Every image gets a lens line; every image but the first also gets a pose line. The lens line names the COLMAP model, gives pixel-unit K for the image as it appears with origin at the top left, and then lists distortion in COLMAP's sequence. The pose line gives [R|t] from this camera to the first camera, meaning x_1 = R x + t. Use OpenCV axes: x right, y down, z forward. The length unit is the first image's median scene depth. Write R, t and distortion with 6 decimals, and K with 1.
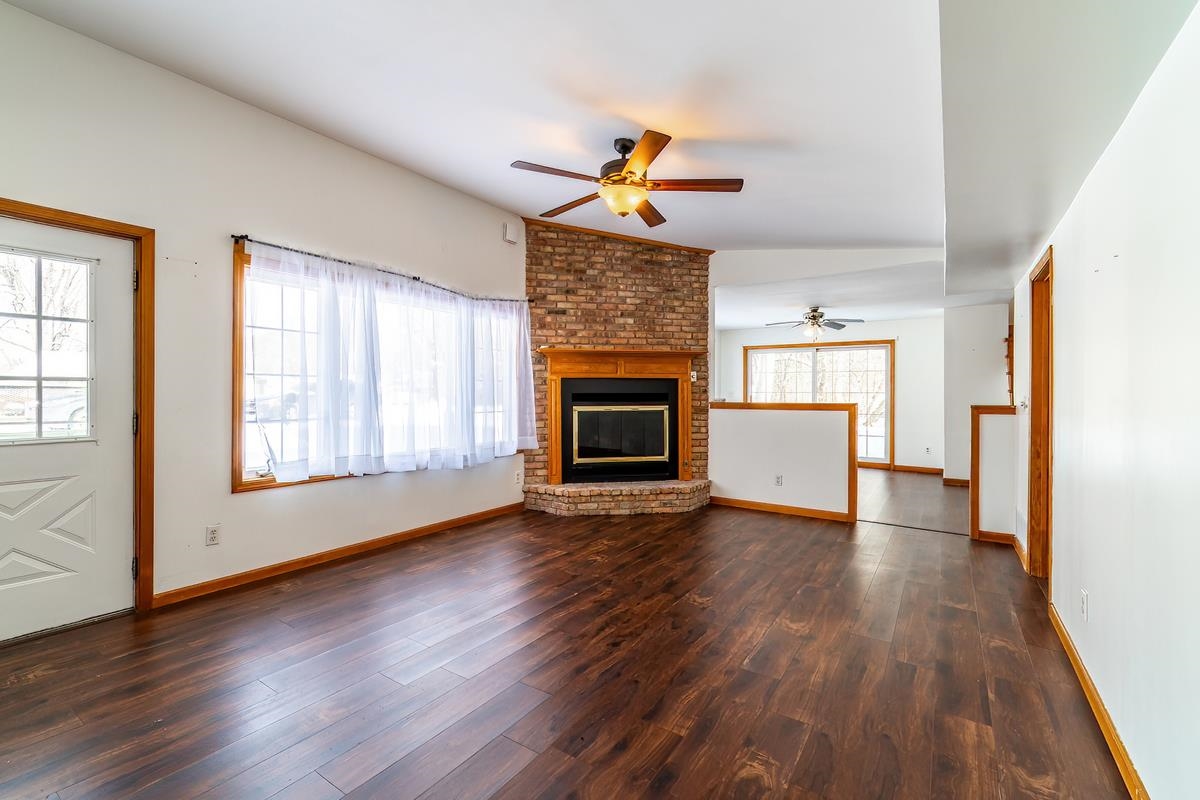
lens RADIAL K [[566.0, 0, 570.7], [0, 566.0, 392.1], [0, 0, 1]] dist [0.001725, 0.000015]
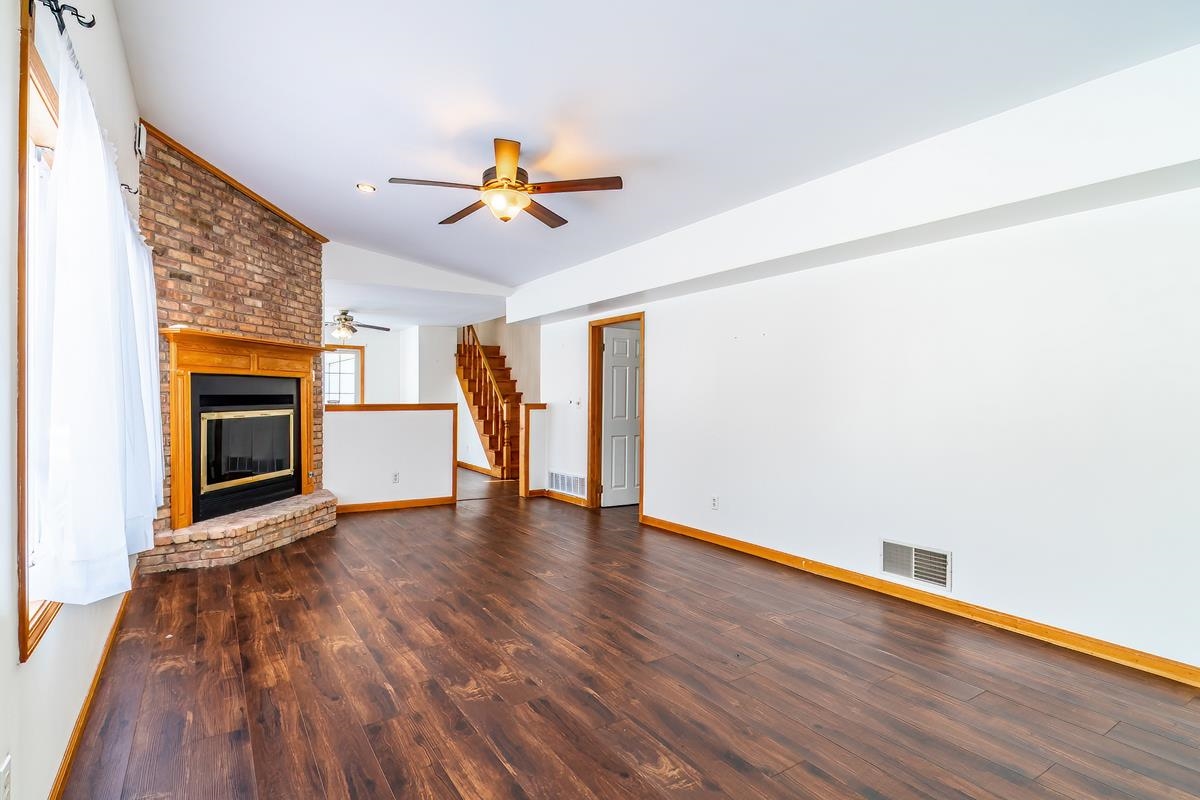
lens RADIAL K [[566.0, 0, 570.7], [0, 566.0, 392.1], [0, 0, 1]] dist [0.001725, 0.000015]
pose [[0.385552, 0.004033, 0.922677, -0.471278], [-0.005321, 0.999984, -0.002148, -0.002206], [-0.922671, -0.004082, 0.385567, 0.295989]]
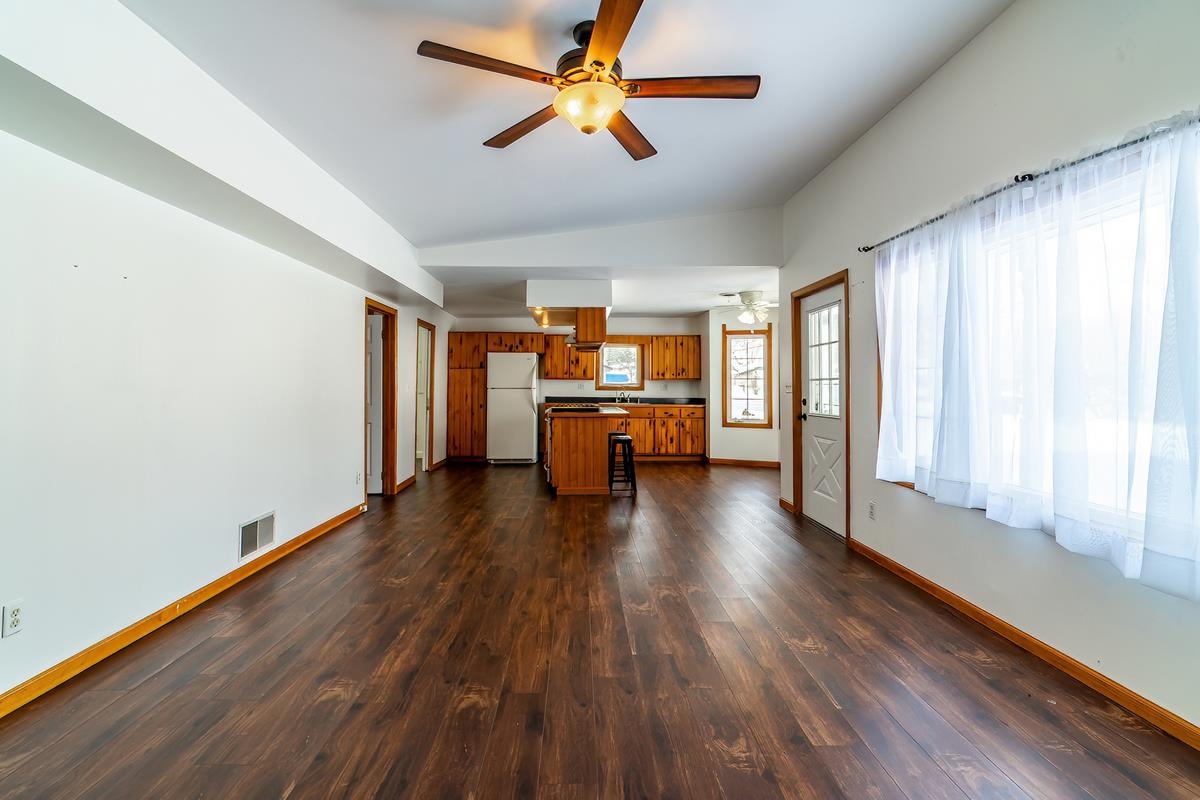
lens RADIAL K [[566.0, 0, 570.7], [0, 566.0, 392.1], [0, 0, 1]] dist [0.001725, 0.000015]
pose [[-0.835116, -0.002865, -0.550066, 0.280599], [-0.009131, 0.999921, 0.008655, 0.008311], [0.549998, 0.012251, -0.835076, 0.912559]]
